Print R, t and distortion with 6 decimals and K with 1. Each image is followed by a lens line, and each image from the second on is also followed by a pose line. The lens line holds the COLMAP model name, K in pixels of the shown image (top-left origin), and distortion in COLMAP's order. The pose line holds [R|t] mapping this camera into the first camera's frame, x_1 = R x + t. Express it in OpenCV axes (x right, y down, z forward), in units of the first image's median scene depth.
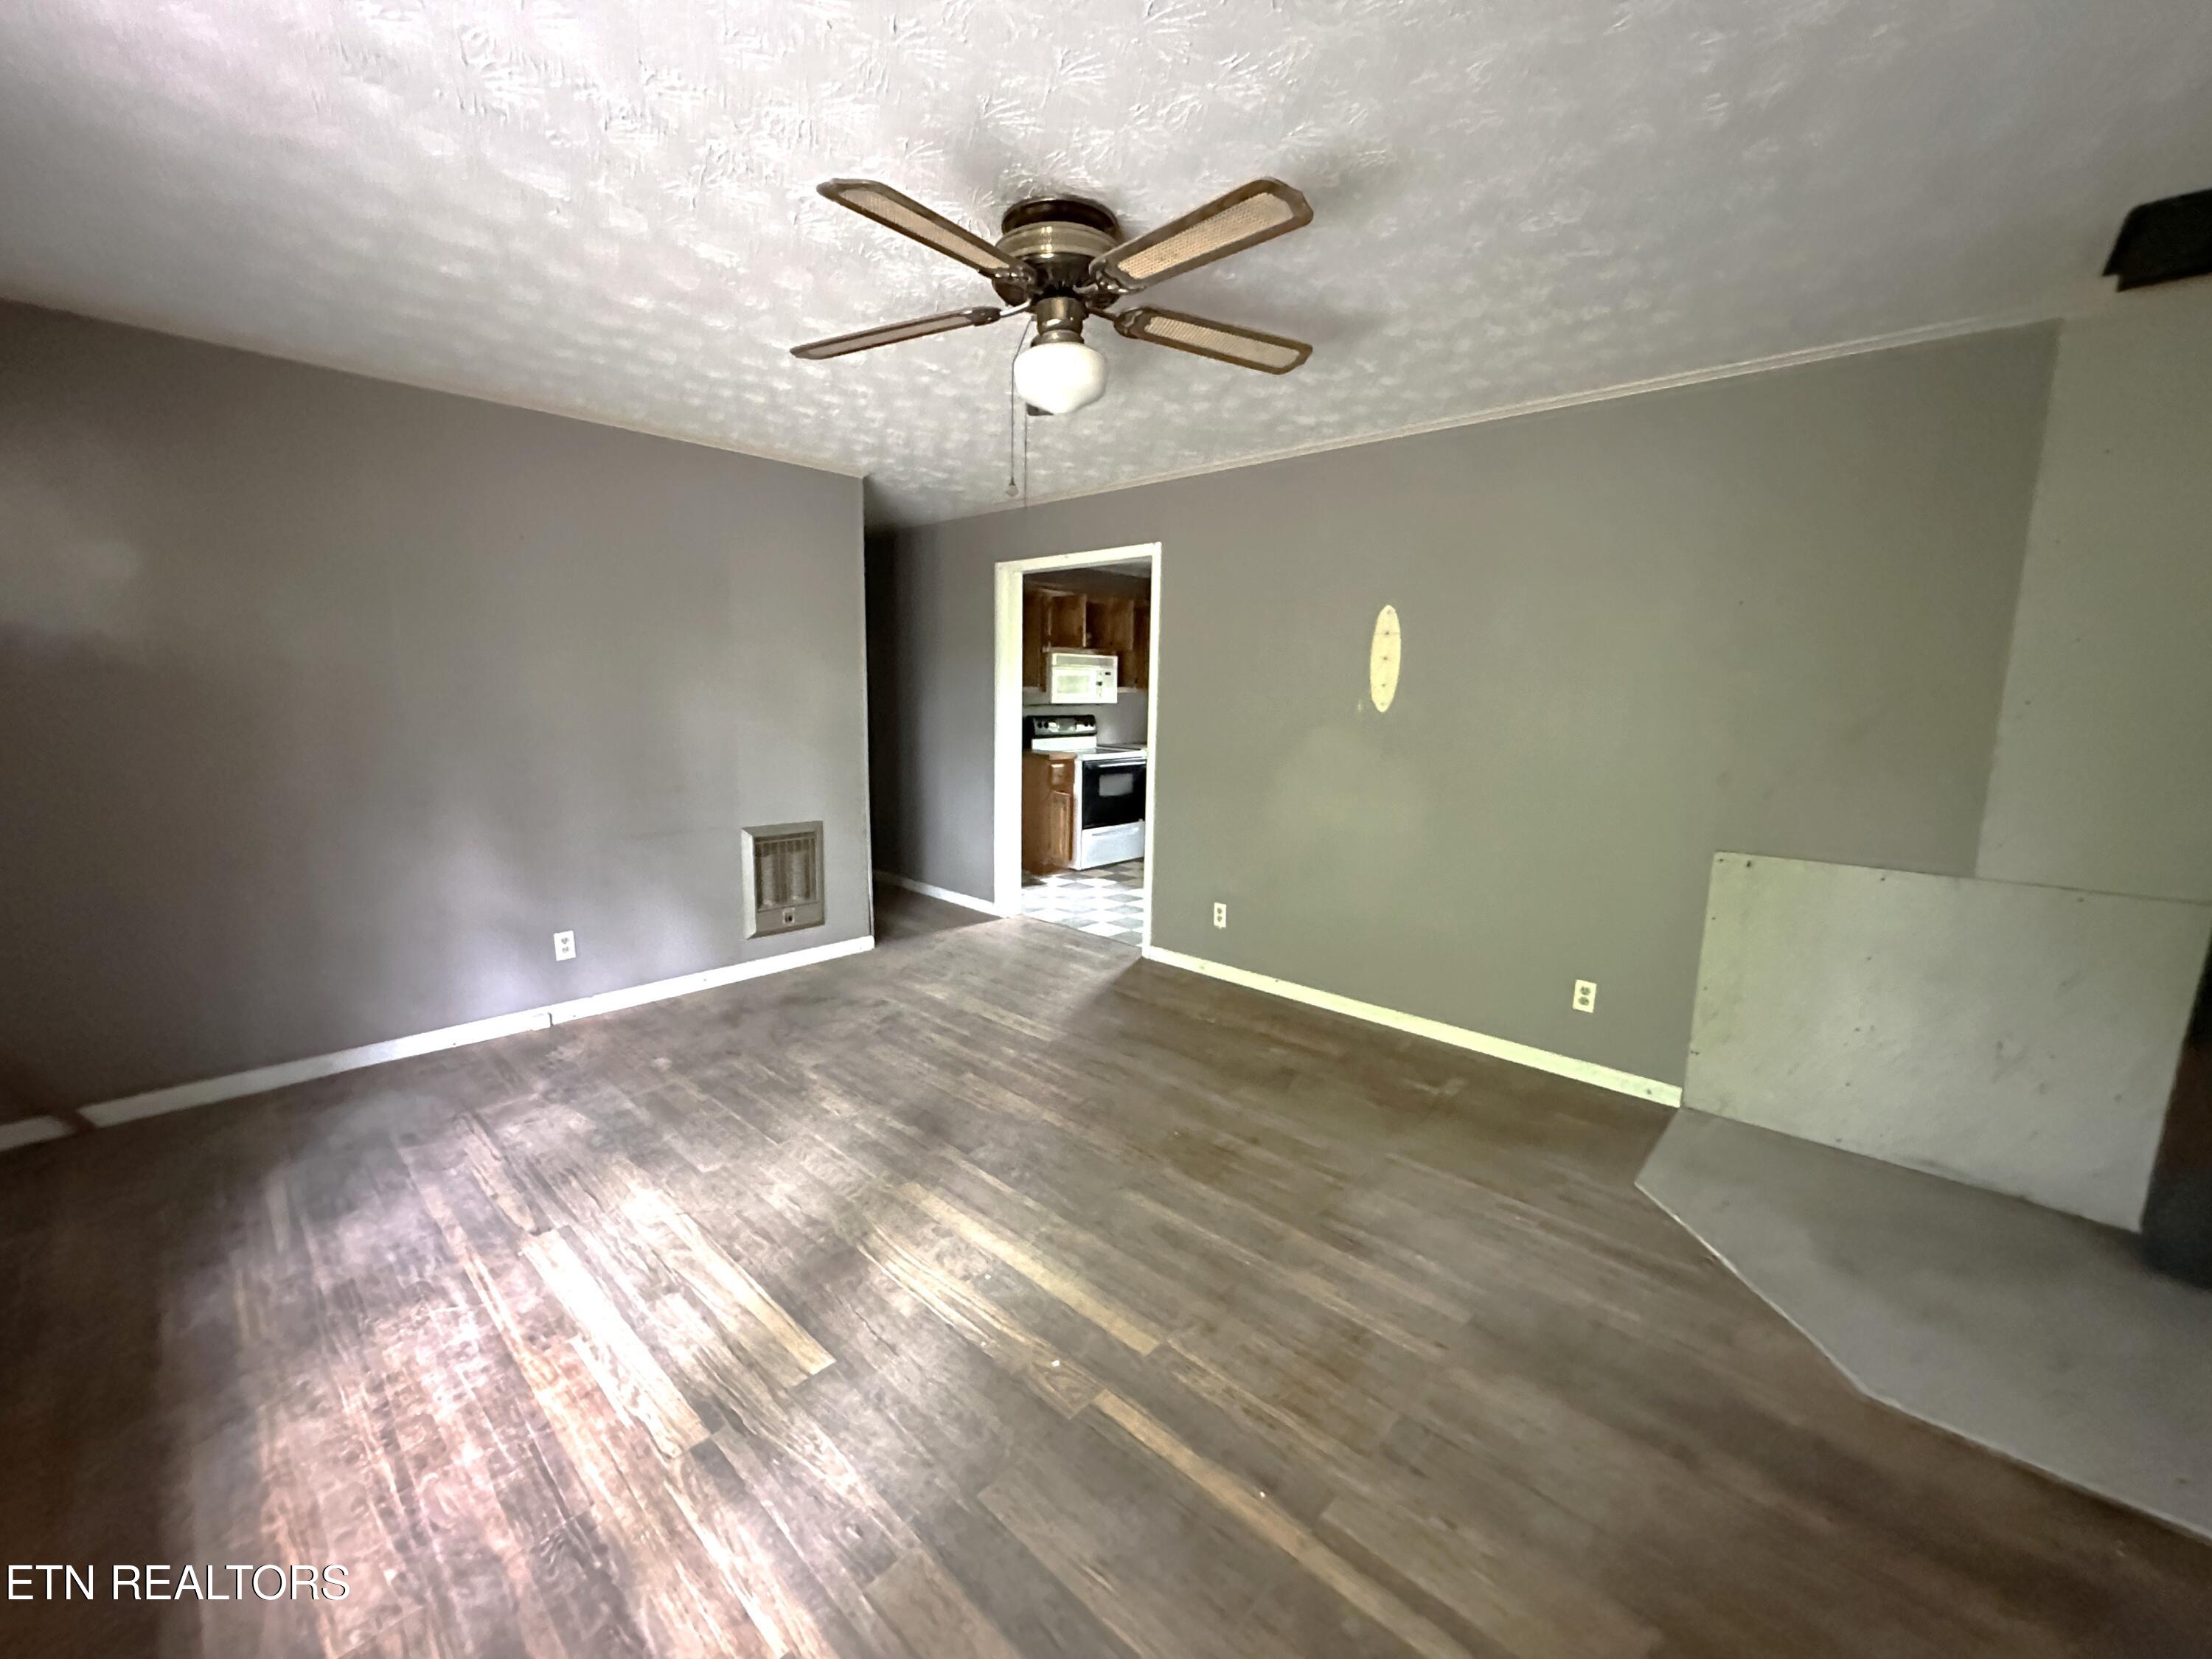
lens RADIAL K [[892.6, 0, 1093.7], [0, 892.6, 820.4], [0, 0, 1]] dist [0.000091, 0.000653]
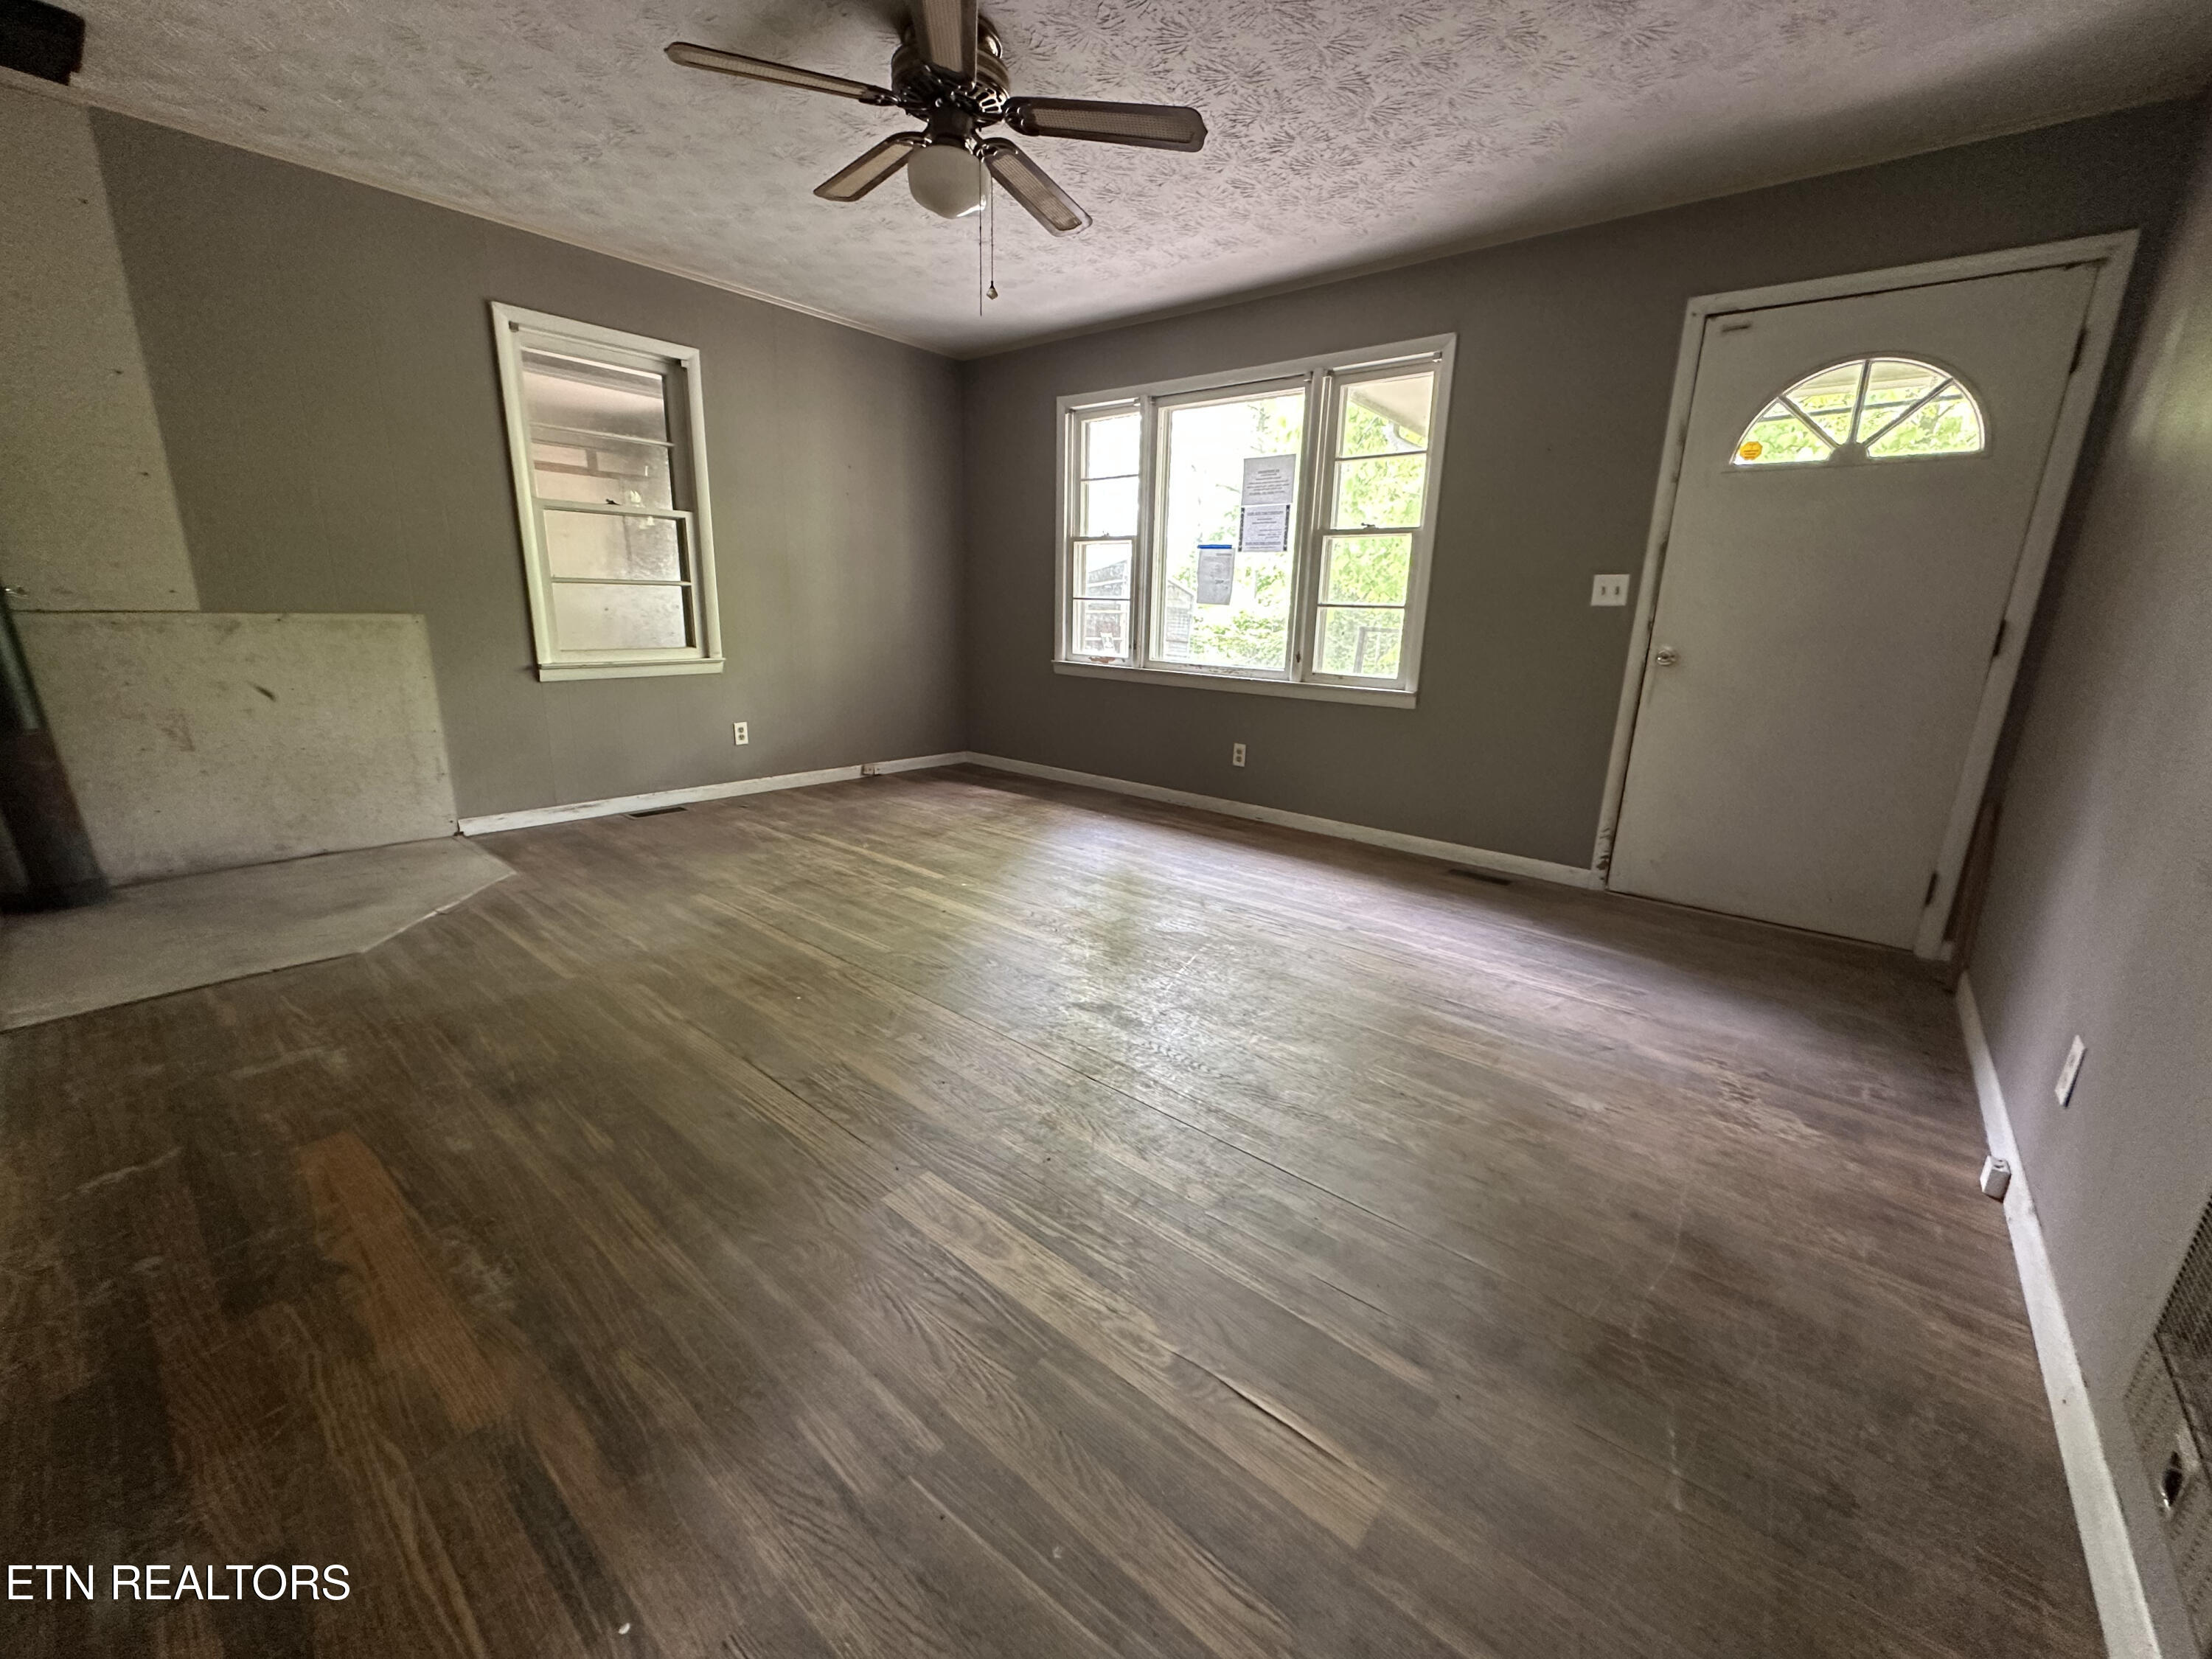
lens RADIAL K [[892.6, 0, 1106.5], [0, 892.6, 821.1], [0, 0, 1]] dist [0.000091, 0.000653]
pose [[-0.997306, -0.033964, -0.065022, -0.163020], [-0.056242, 0.923080, 0.380475, -0.164370], [0.047098, 0.383106, -0.922503, 2.065396]]
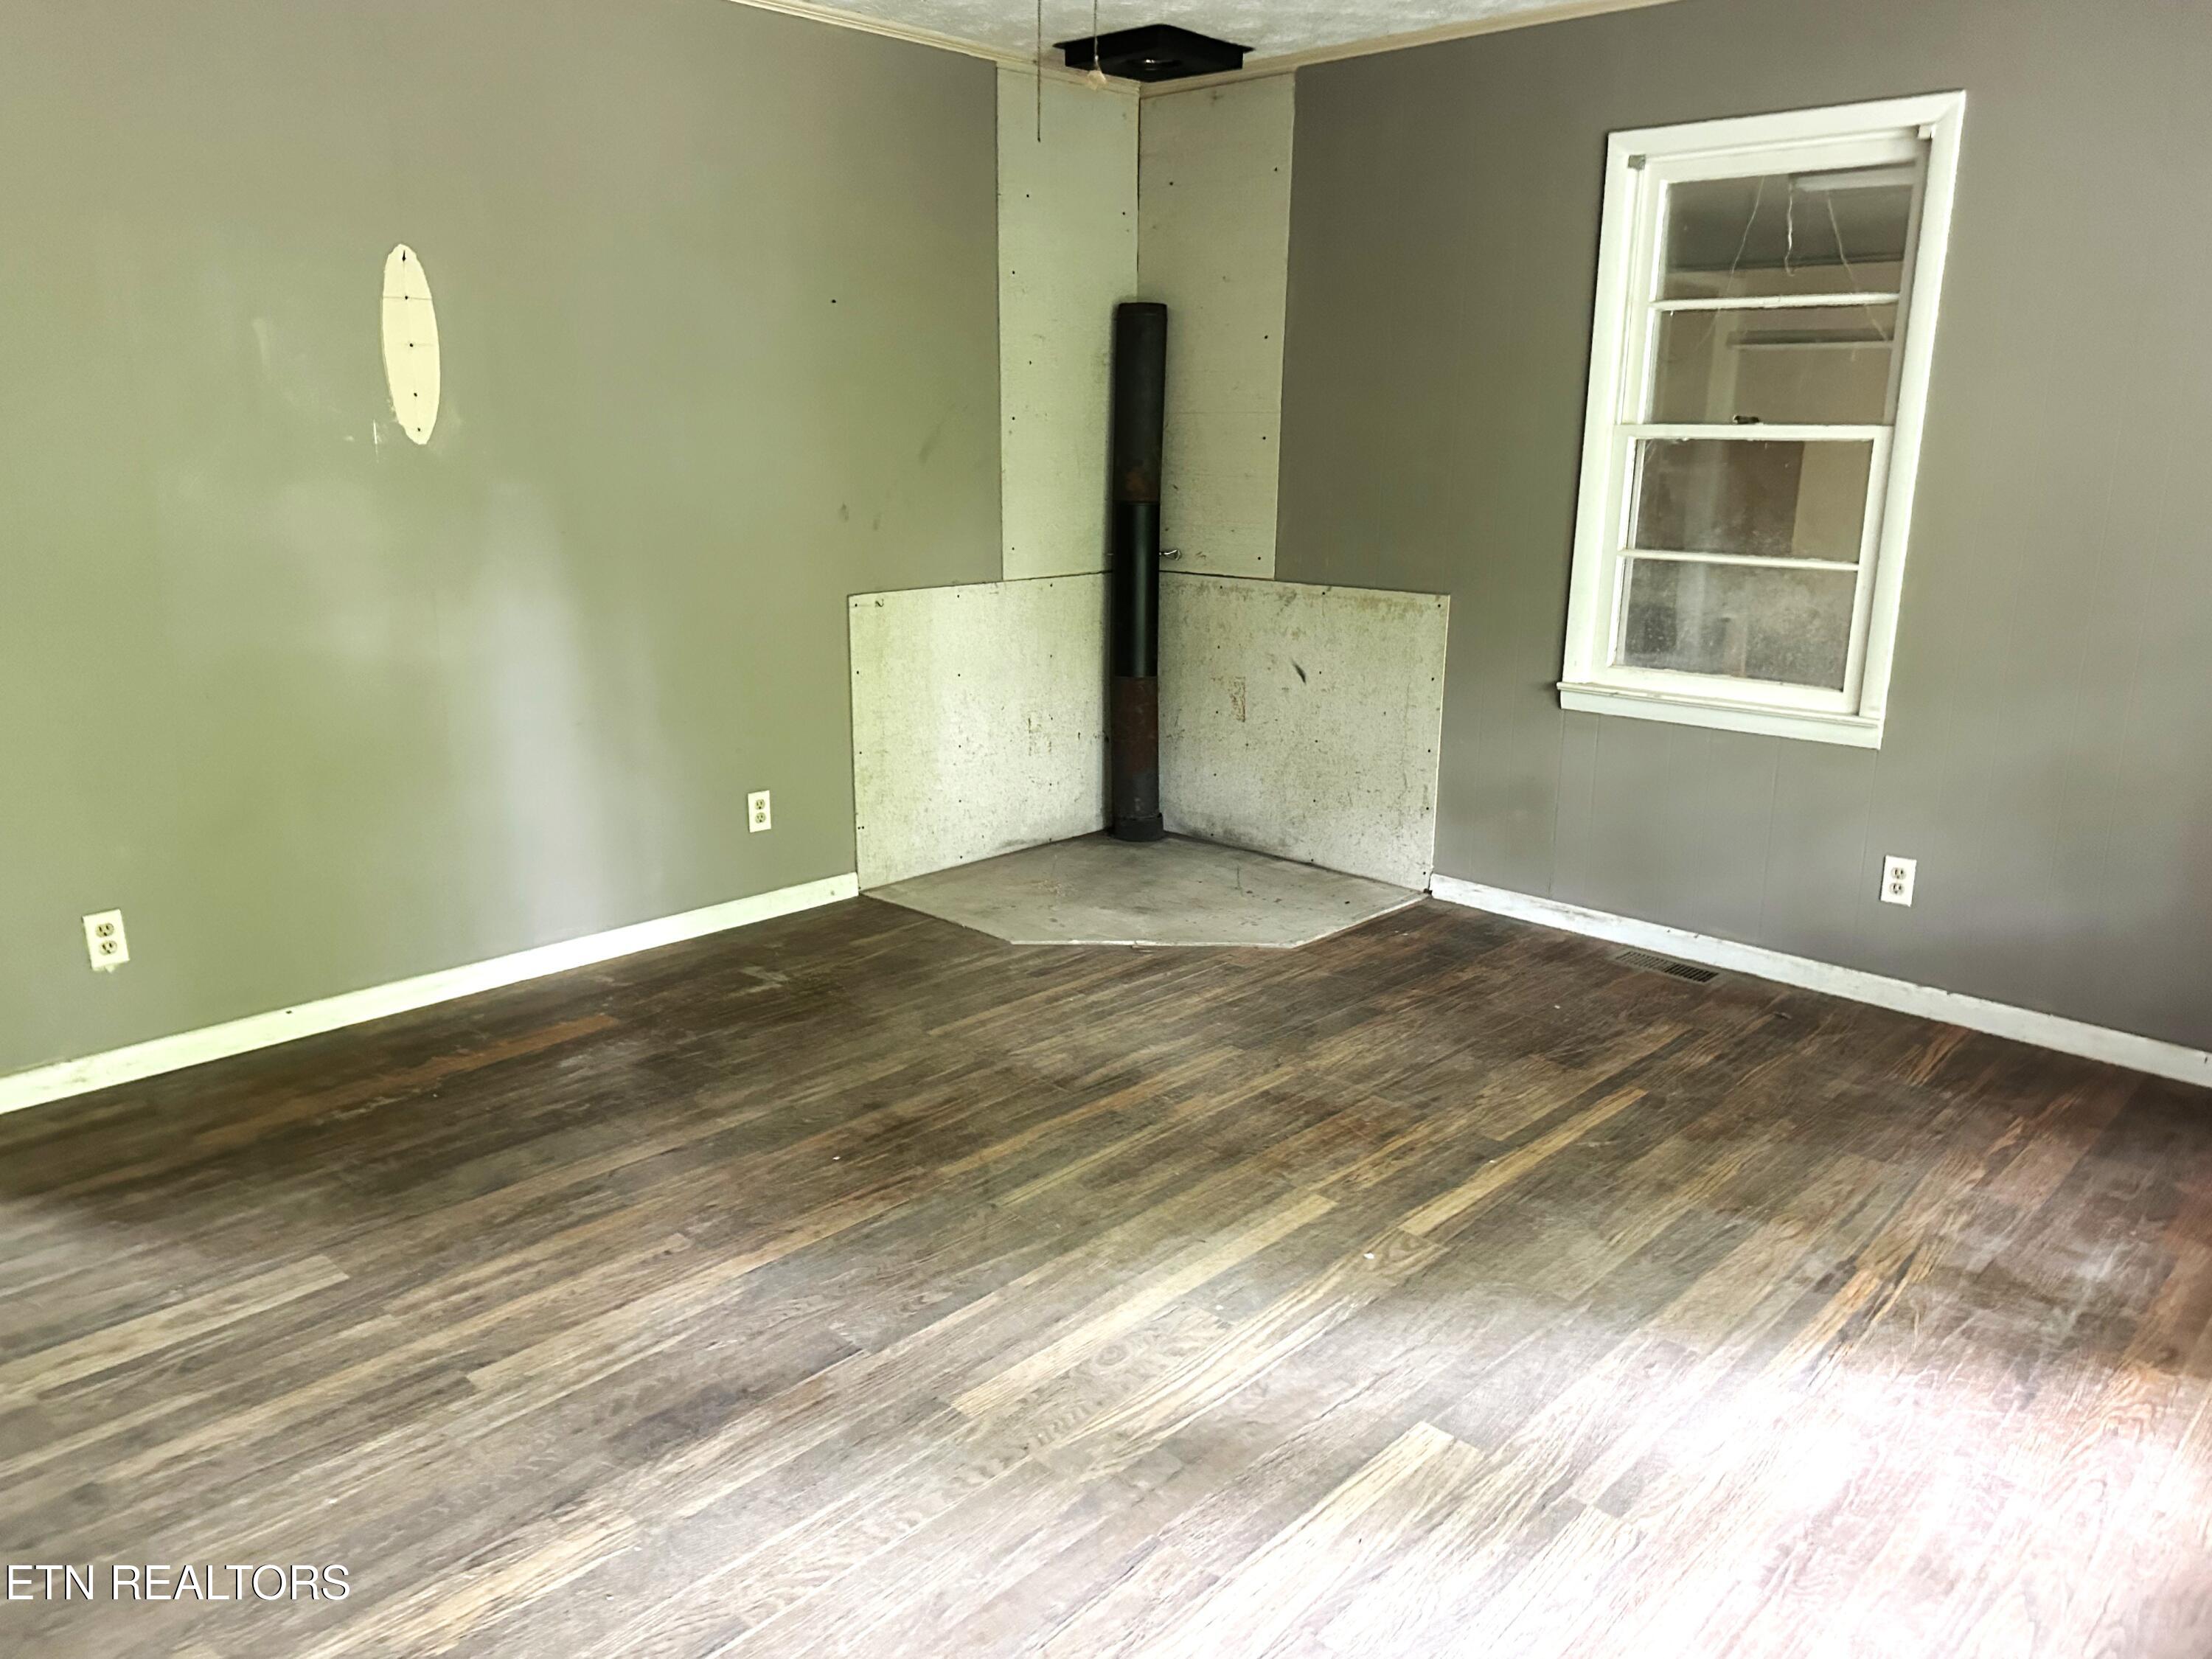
lens RADIAL K [[1585.8, 0, 1088.1], [0, 1585.8, 824.5], [0, 0, 1]] dist [0.036710, -0.037820]
pose [[0.009671, -0.263052, 0.964733, -1.075332], [0.137457, 0.955969, 0.259284, -0.152162], [-0.990461, 0.130102, 0.045403, 0.898284]]
